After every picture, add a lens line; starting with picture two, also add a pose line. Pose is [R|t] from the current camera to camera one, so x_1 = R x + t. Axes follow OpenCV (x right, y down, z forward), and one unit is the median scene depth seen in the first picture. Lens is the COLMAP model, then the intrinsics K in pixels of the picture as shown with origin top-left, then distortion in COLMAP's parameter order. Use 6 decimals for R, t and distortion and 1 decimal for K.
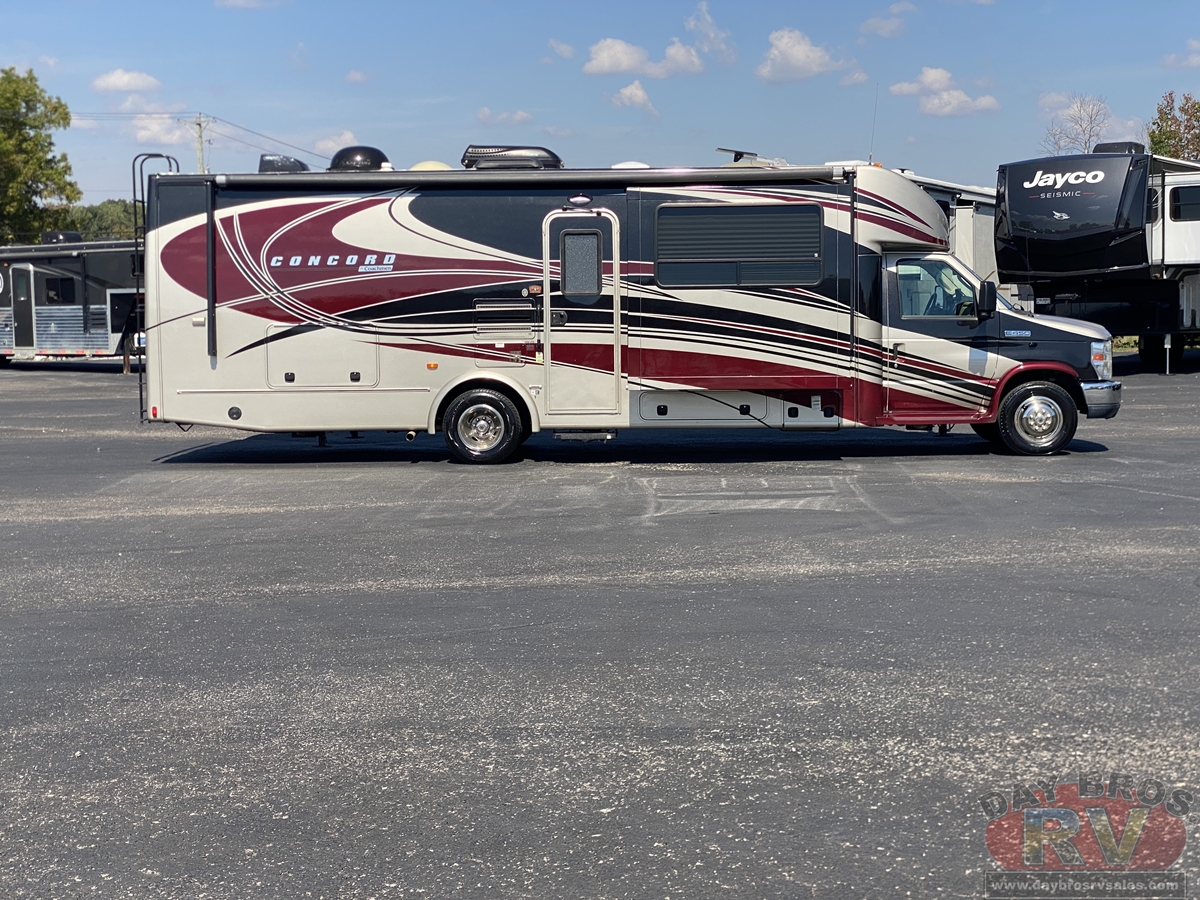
lens RADIAL K [[1804.5, 0, 582.9], [0, 1804.5, 453.5], [0, 0, 1]] dist [0.144204, -0.023692]
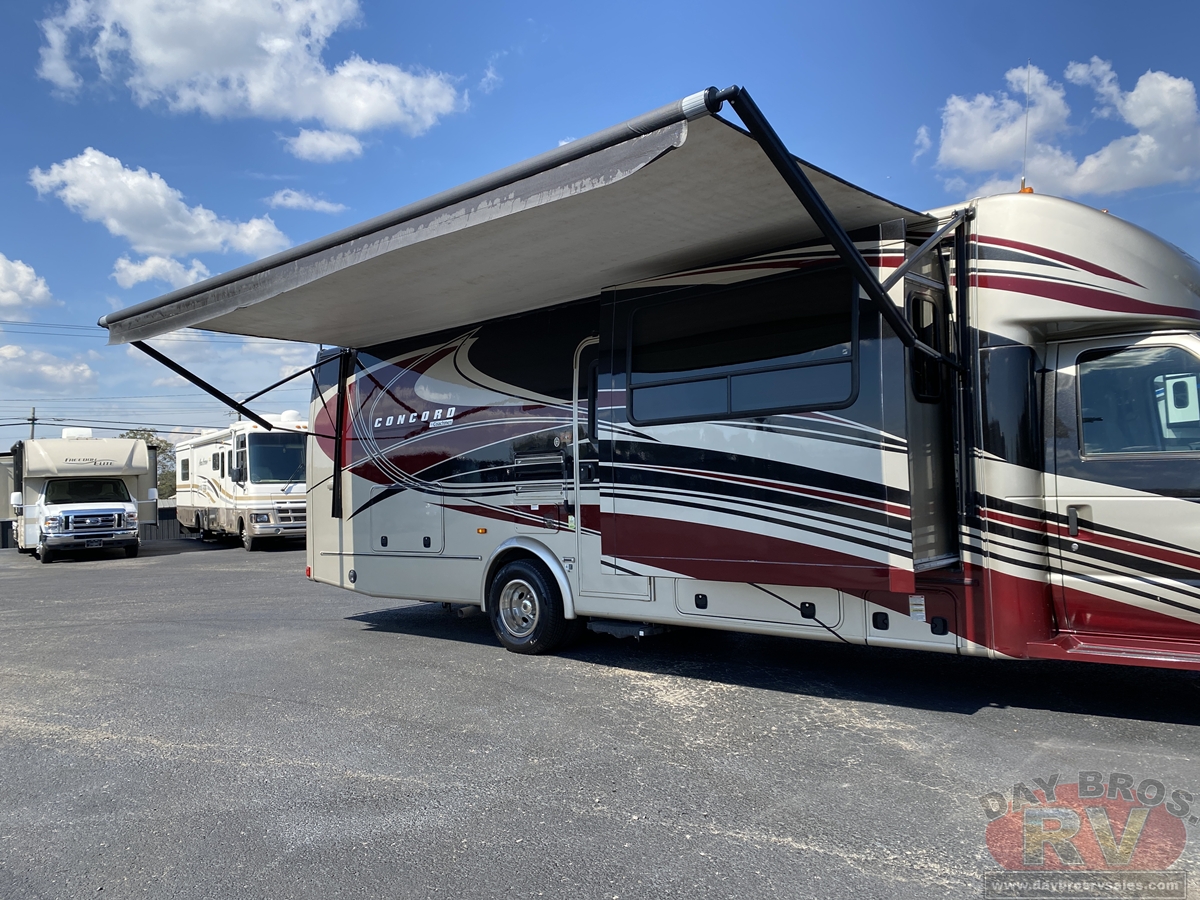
lens RADIAL K [[914.9, 0, 600.0], [0, 914.9, 450.0], [0, 0, 1]] dist [0.119813, -0.246342]
pose [[0.769017, -0.040113, -0.637968, 0.241347], [-0.026316, 0.995196, -0.094296, -0.047415], [0.638686, 0.089304, 0.764268, 0.698967]]
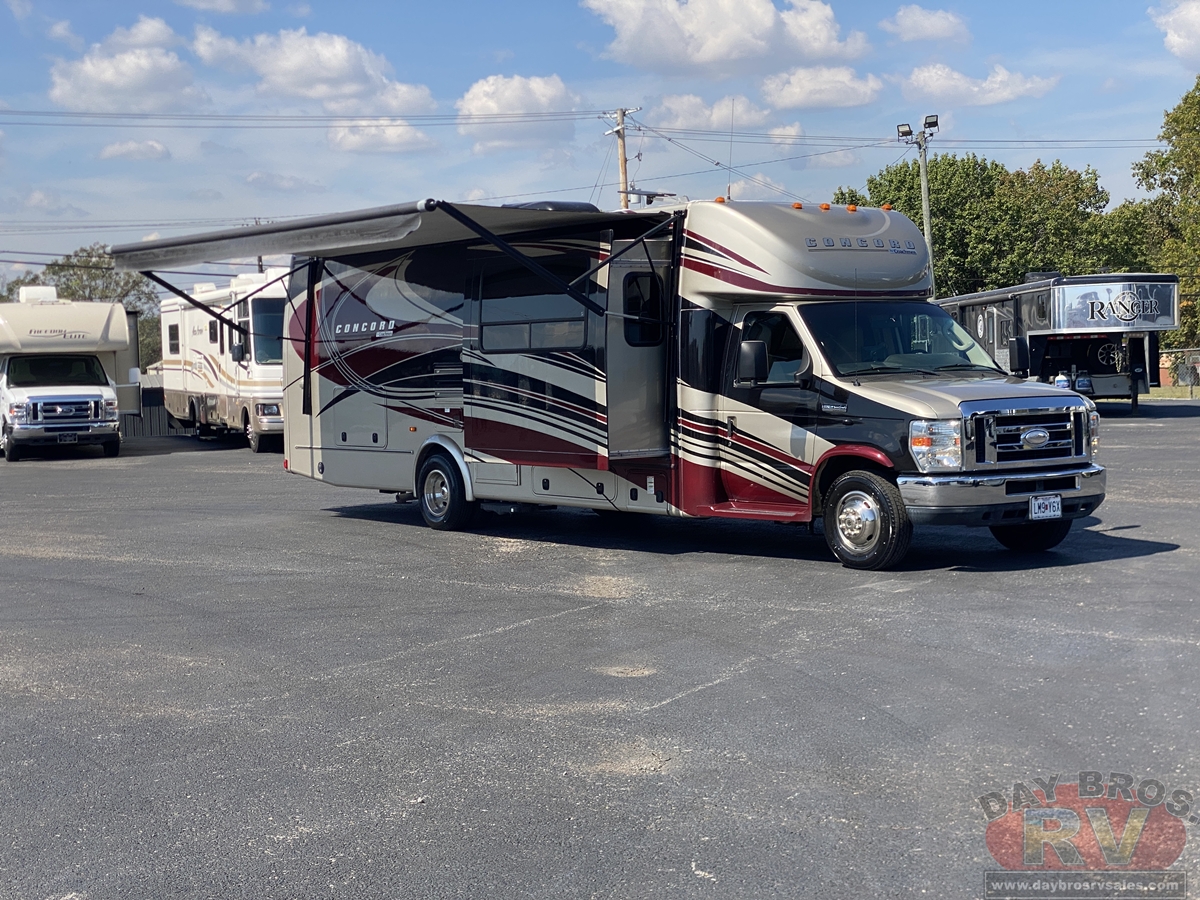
lens RADIAL K [[1804.5, 0, 582.9], [0, 1804.5, 453.5], [0, 0, 1]] dist [0.144204, -0.023692]
pose [[0.627580, 0.036065, -0.777716, 0.763903], [-0.045944, 0.998901, 0.009248, -0.048720], [0.777195, 0.029928, 0.628548, 0.439702]]
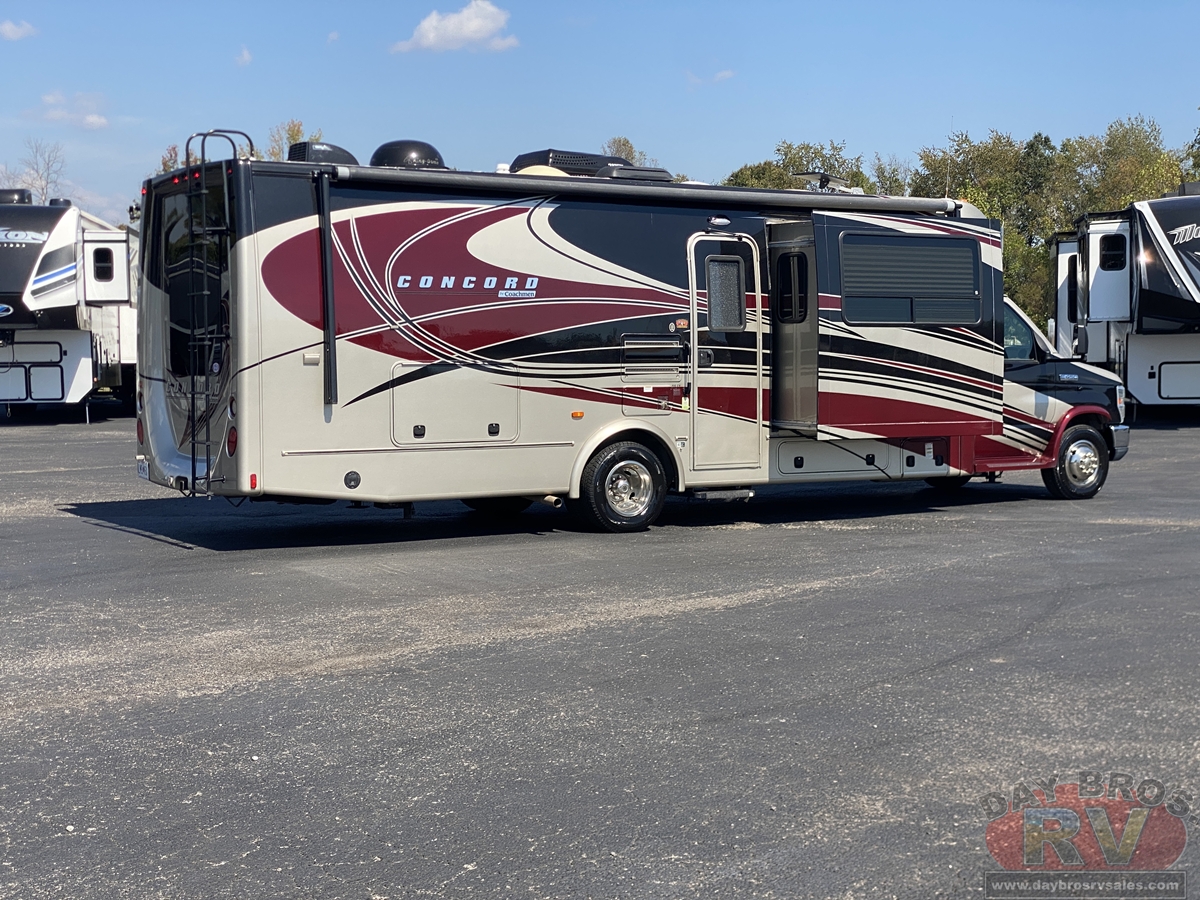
lens RADIAL K [[1803.0, 0, 600.0], [0, 1803.0, 450.0], [0, 0, 1]] dist [0.144320, 0.036072]
pose [[0.826333, -0.019650, 0.562839, -0.535653], [0.035656, 0.999212, -0.017463, -0.017904], [-0.562052, 0.034499, 0.826382, 0.320481]]
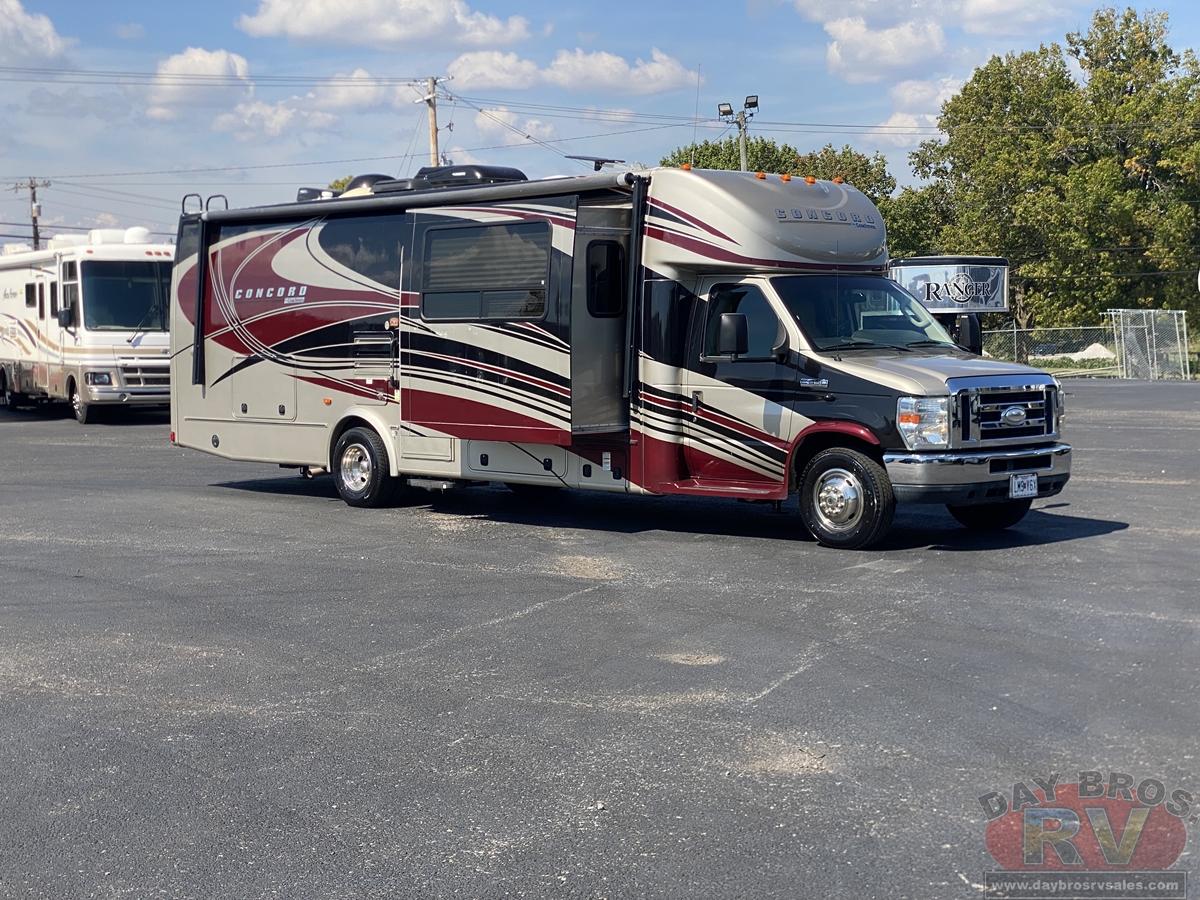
lens RADIAL K [[1803.0, 0, 600.0], [0, 1803.0, 450.0], [0, 0, 1]] dist [0.144320, 0.036072]
pose [[0.726118, 0.049522, -0.685784, 0.684338], [-0.054498, 0.998410, 0.014394, -0.044288], [0.685407, 0.026922, 0.727663, 0.400113]]
